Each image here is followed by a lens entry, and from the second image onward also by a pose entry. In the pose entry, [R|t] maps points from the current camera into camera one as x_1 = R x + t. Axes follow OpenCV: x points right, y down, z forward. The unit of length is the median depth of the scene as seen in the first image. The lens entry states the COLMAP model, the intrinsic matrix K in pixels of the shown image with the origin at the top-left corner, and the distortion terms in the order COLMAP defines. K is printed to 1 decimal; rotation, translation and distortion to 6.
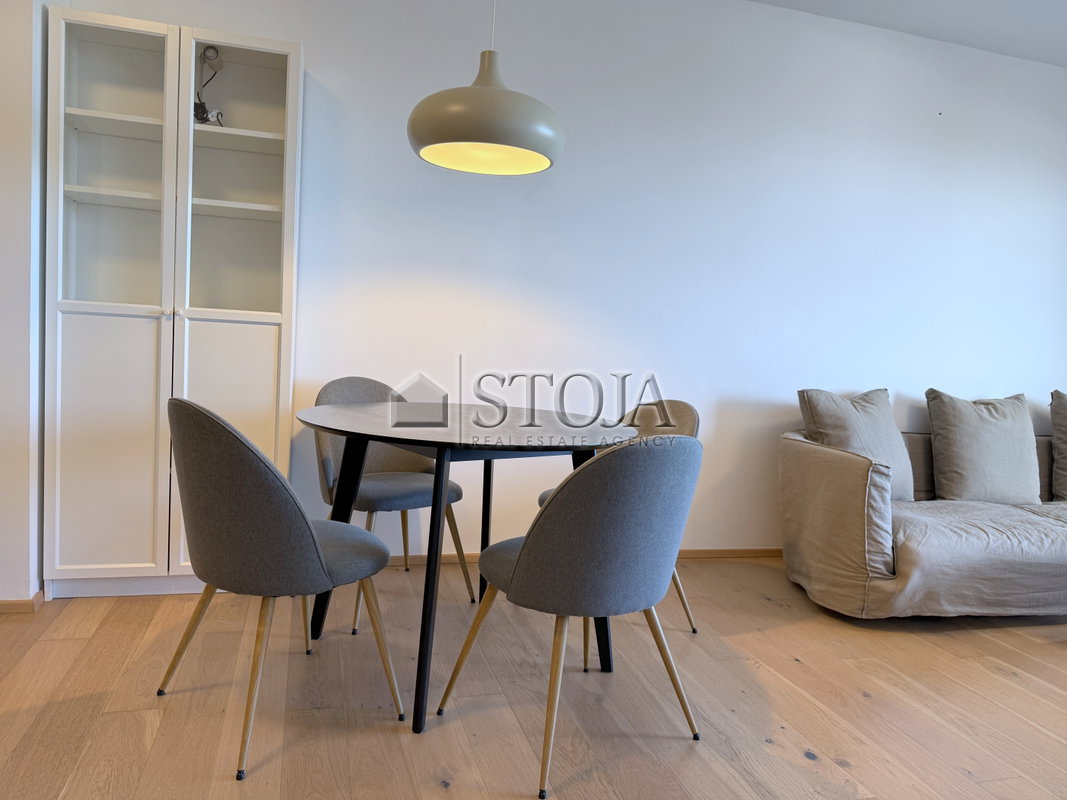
lens RADIAL K [[751.8, 0, 533.5], [0, 751.8, 400.0], [0, 0, 1]] dist [-0.045776, 0.028961]
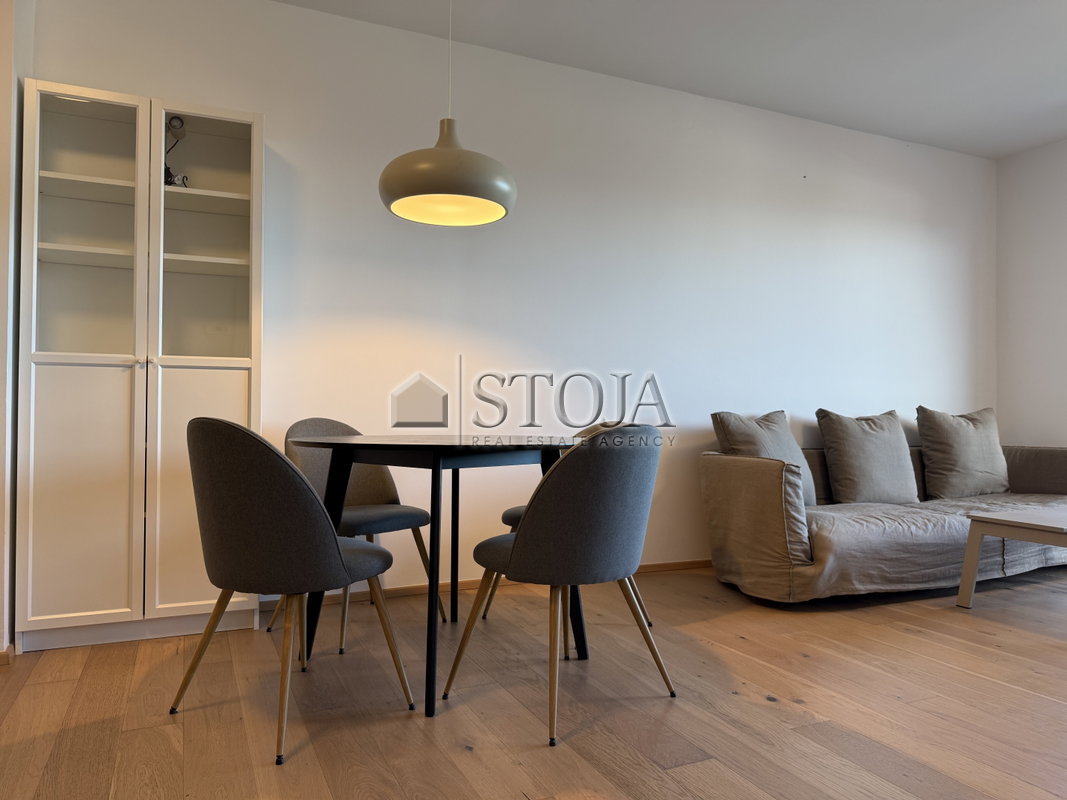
lens RADIAL K [[751.8, 0, 533.5], [0, 751.8, 400.0], [0, 0, 1]] dist [-0.045776, 0.028961]
pose [[0.987624, -0.053578, 0.147406, -0.099968], [0.067372, 0.993639, -0.090233, 0.066511], [-0.141634, 0.099047, 0.984951, -0.100419]]
